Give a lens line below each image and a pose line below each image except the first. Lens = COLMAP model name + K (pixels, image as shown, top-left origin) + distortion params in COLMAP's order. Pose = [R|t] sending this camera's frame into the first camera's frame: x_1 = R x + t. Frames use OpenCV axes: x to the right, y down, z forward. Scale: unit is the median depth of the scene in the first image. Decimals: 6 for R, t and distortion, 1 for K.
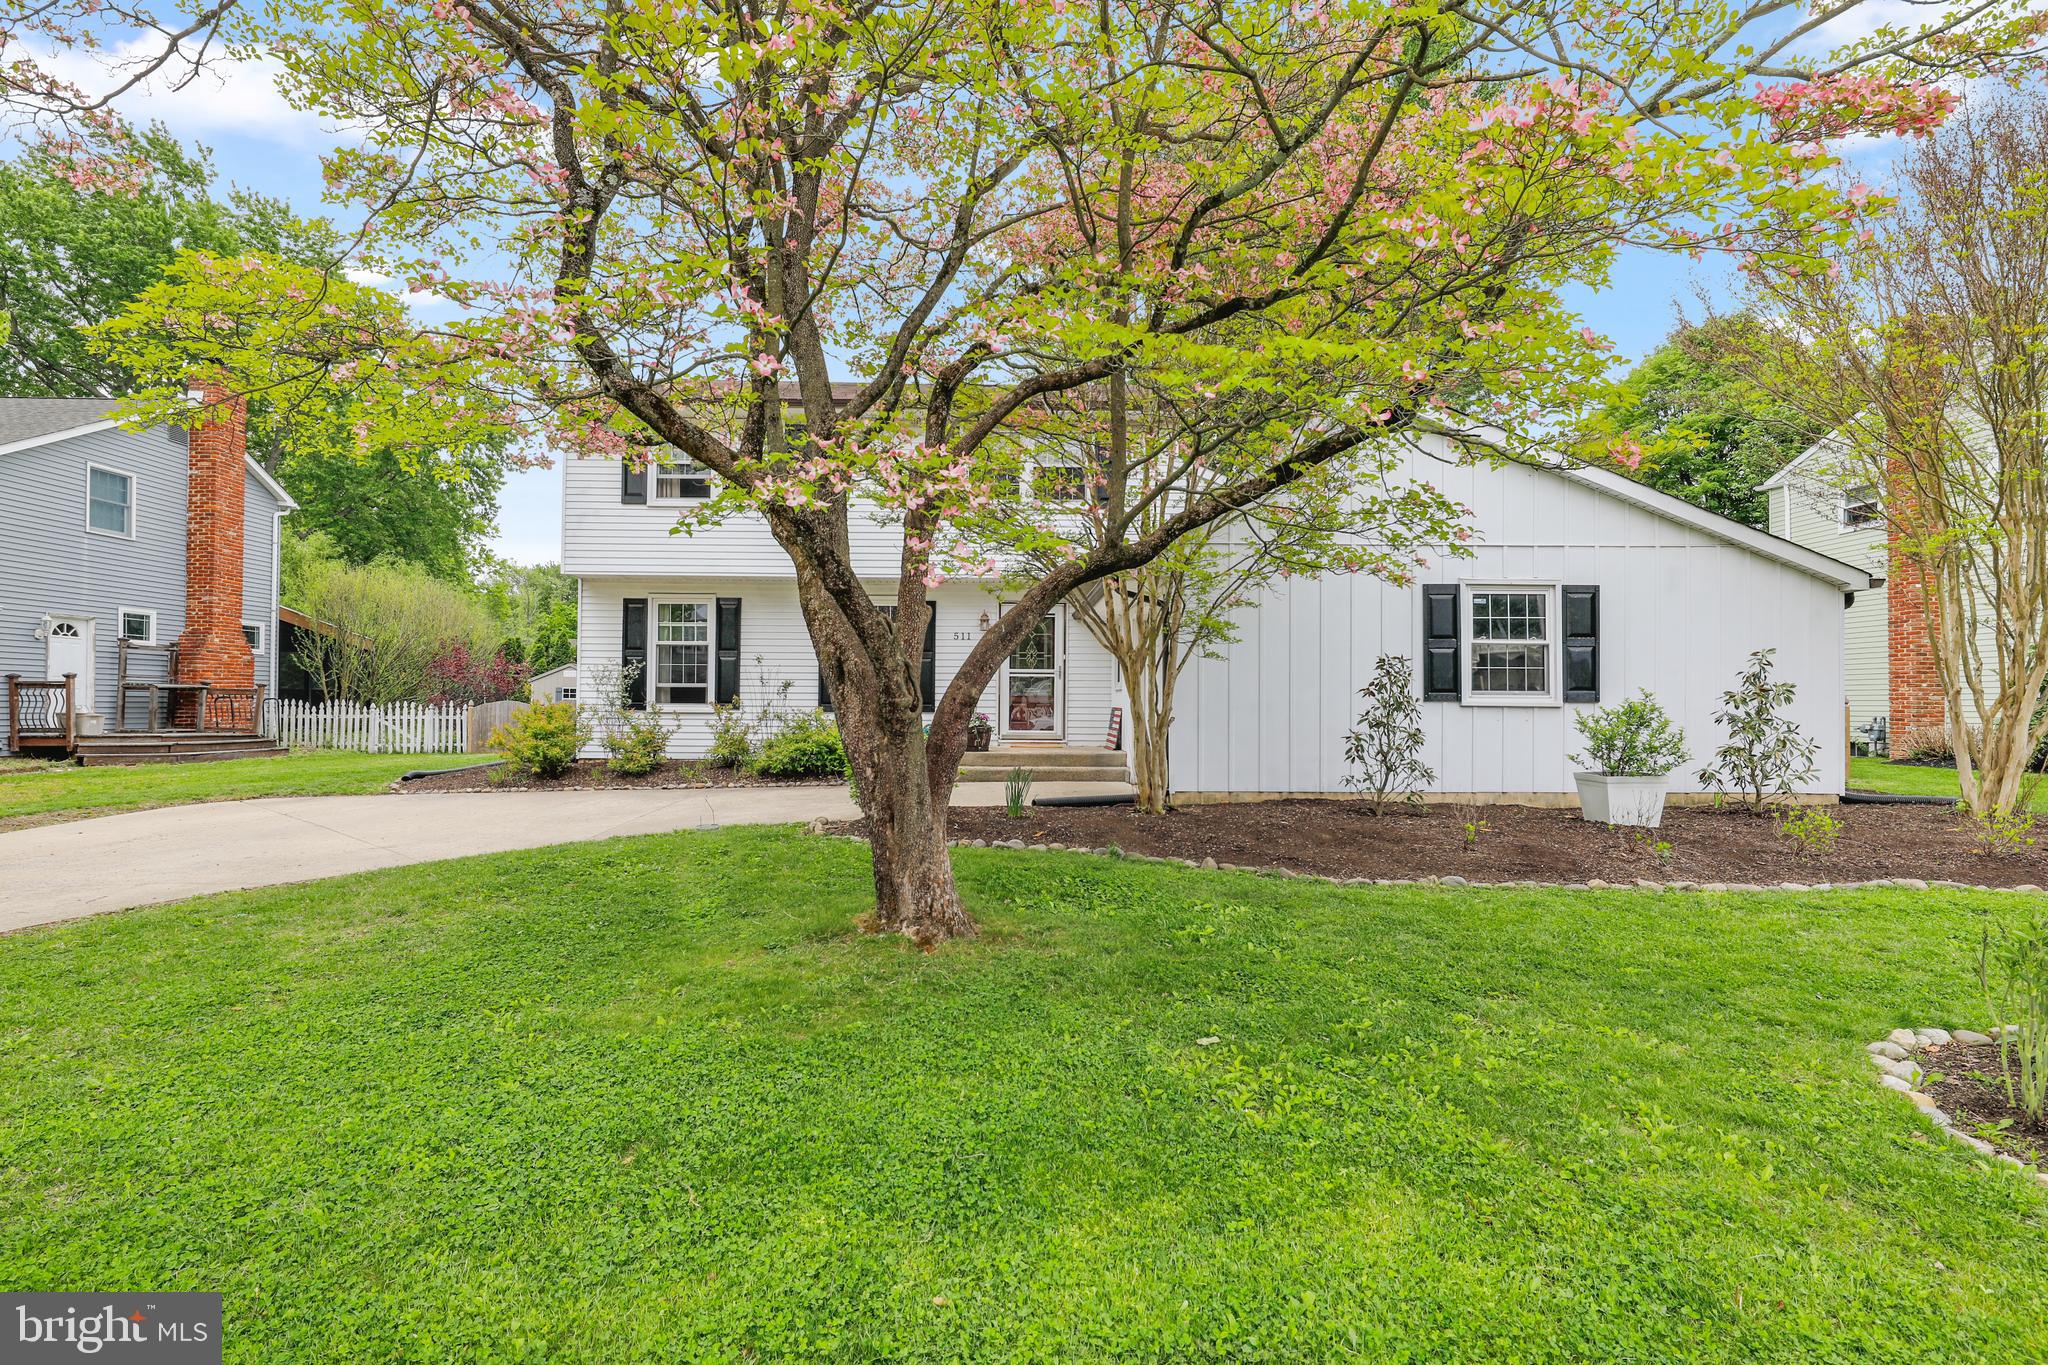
lens RADIAL K [[931.1, 0, 1024.0], [0, 931.1, 682.5], [0, 0, 1]] dist [-0.000406, -0.000310]
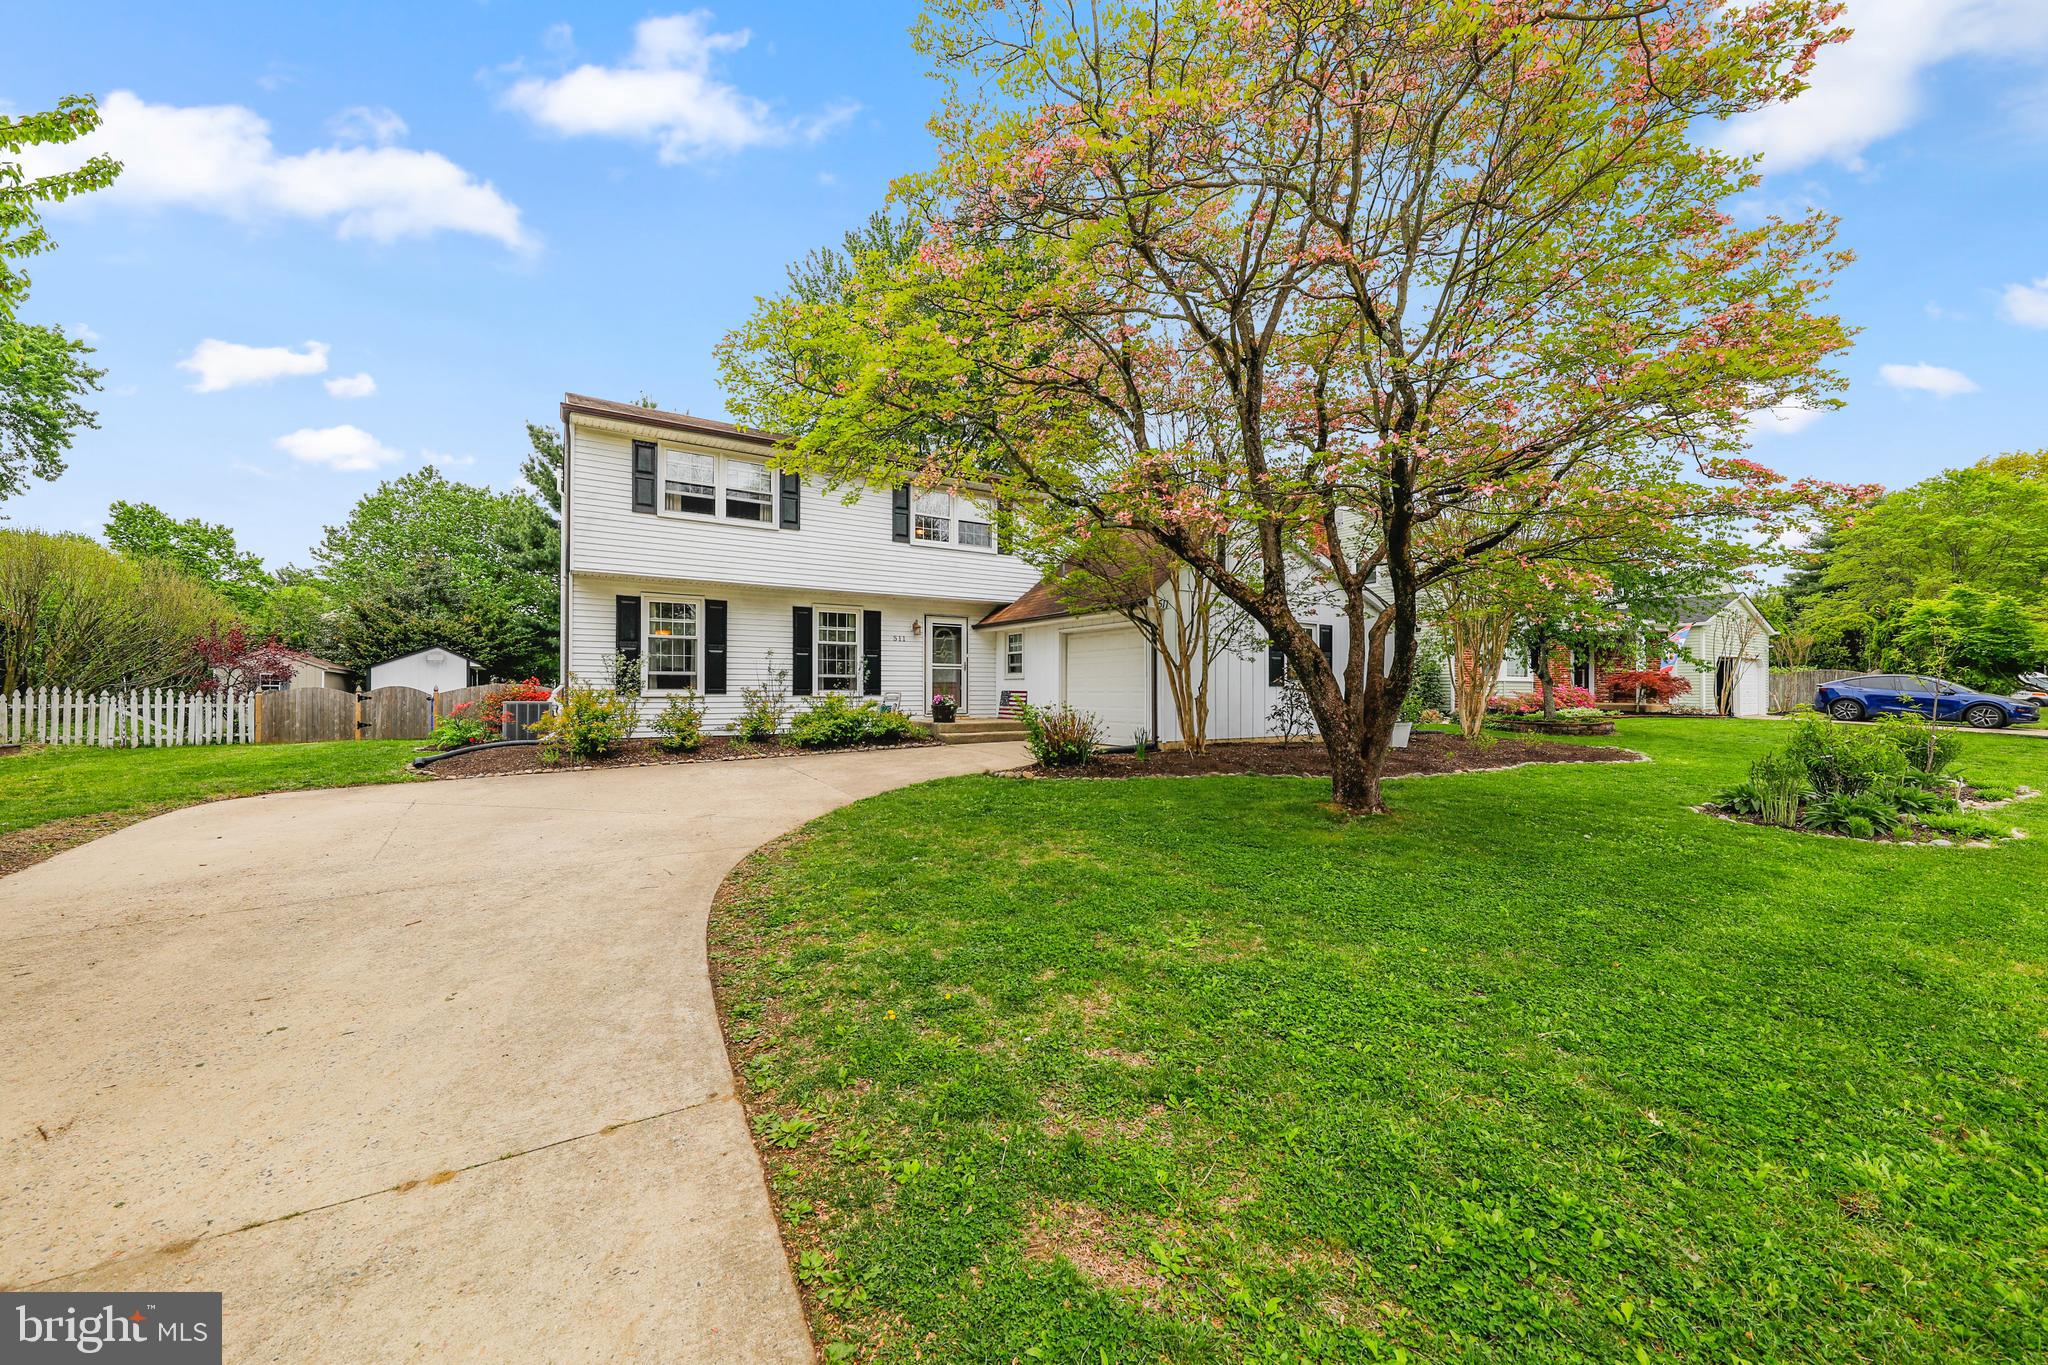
lens RADIAL K [[759.7, 0, 1024.0], [0, 759.7, 682.5], [0, 0, 1]] dist [-0.000304, -0.000073]
pose [[0.873910, -0.001222, 0.486086, -0.443193], [-0.007924, 0.999828, 0.016760, -0.004918], [-0.486023, -0.018498, 0.873750, -0.035648]]
